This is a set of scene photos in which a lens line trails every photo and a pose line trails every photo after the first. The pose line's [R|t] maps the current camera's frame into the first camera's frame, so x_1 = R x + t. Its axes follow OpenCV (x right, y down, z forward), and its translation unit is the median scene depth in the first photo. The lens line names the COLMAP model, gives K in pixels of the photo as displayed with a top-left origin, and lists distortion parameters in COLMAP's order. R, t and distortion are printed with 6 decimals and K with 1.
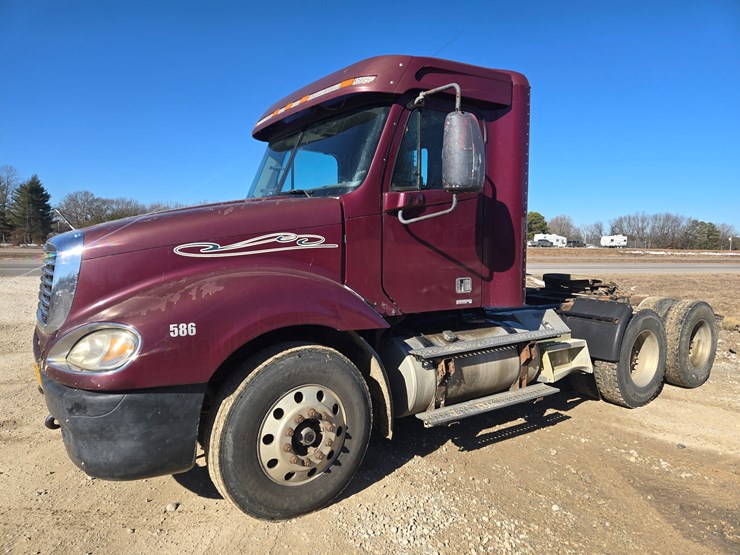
lens RADIAL K [[493.6, 0, 370.8], [0, 493.6, 277.3], [0, 0, 1]] dist [0.080004, -0.057013]
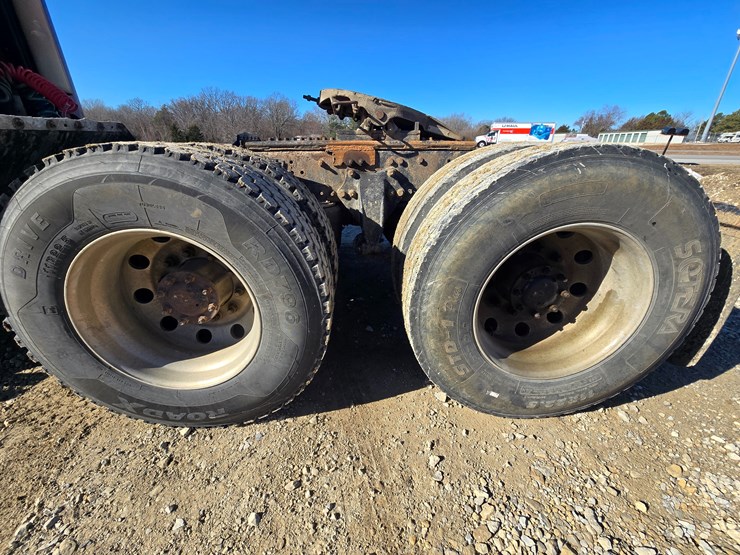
lens RADIAL K [[301.5, 0, 369.9], [0, 301.5, 273.3], [0, 0, 1]] dist [0.009464, -0.004318]
pose [[0.832198, 0.206572, -0.514562, 1.106588], [-0.027436, 0.942216, 0.333882, 0.101864], [0.553799, -0.263738, 0.789778, 1.390571]]
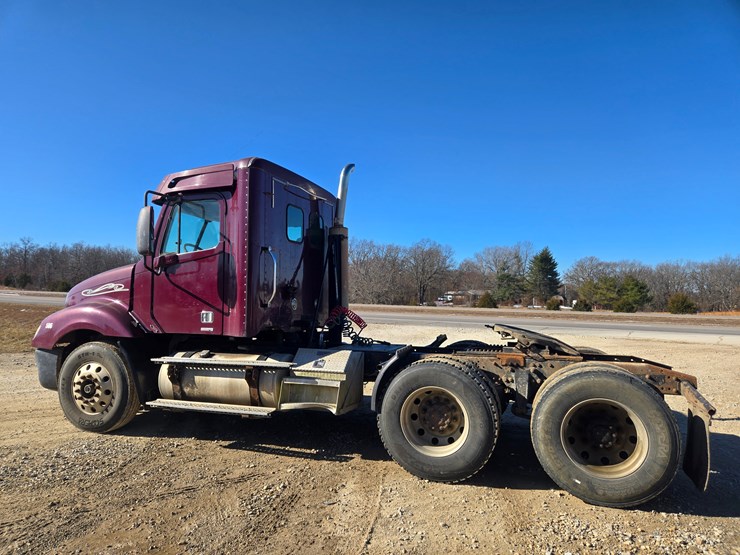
lens RADIAL K [[493.6, 0, 361.7], [0, 493.6, 279.7], [0, 0, 1]] dist [0.080004, -0.057013]
pose [[0.562659, -0.040936, -0.825675, 1.748787], [-0.058286, 0.994323, -0.089017, 0.011522], [0.824632, 0.098211, 0.557079, 0.624960]]
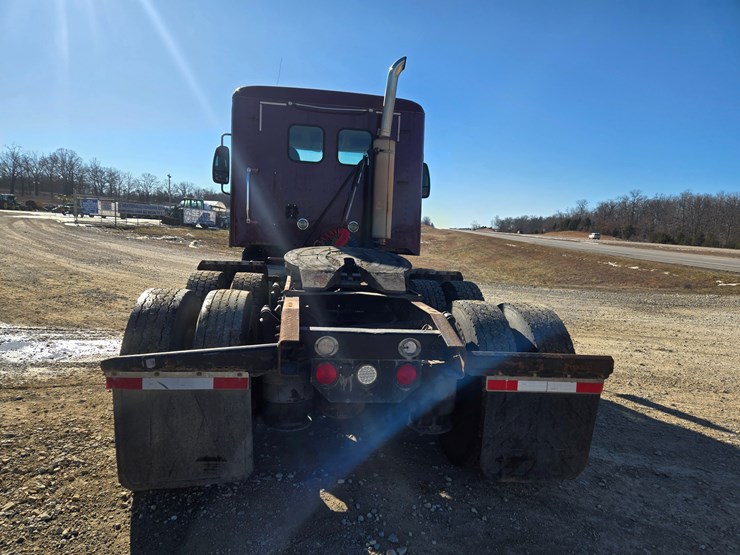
lens RADIAL K [[493.6, 0, 361.7], [0, 493.6, 291.9], [0, 0, 1]] dist [0.080004, -0.057013]
pose [[-0.472685, 0.063887, -0.878912, 1.675735], [-0.117304, 0.983931, 0.134607, -0.065764], [0.873389, 0.166727, -0.457596, 2.395285]]
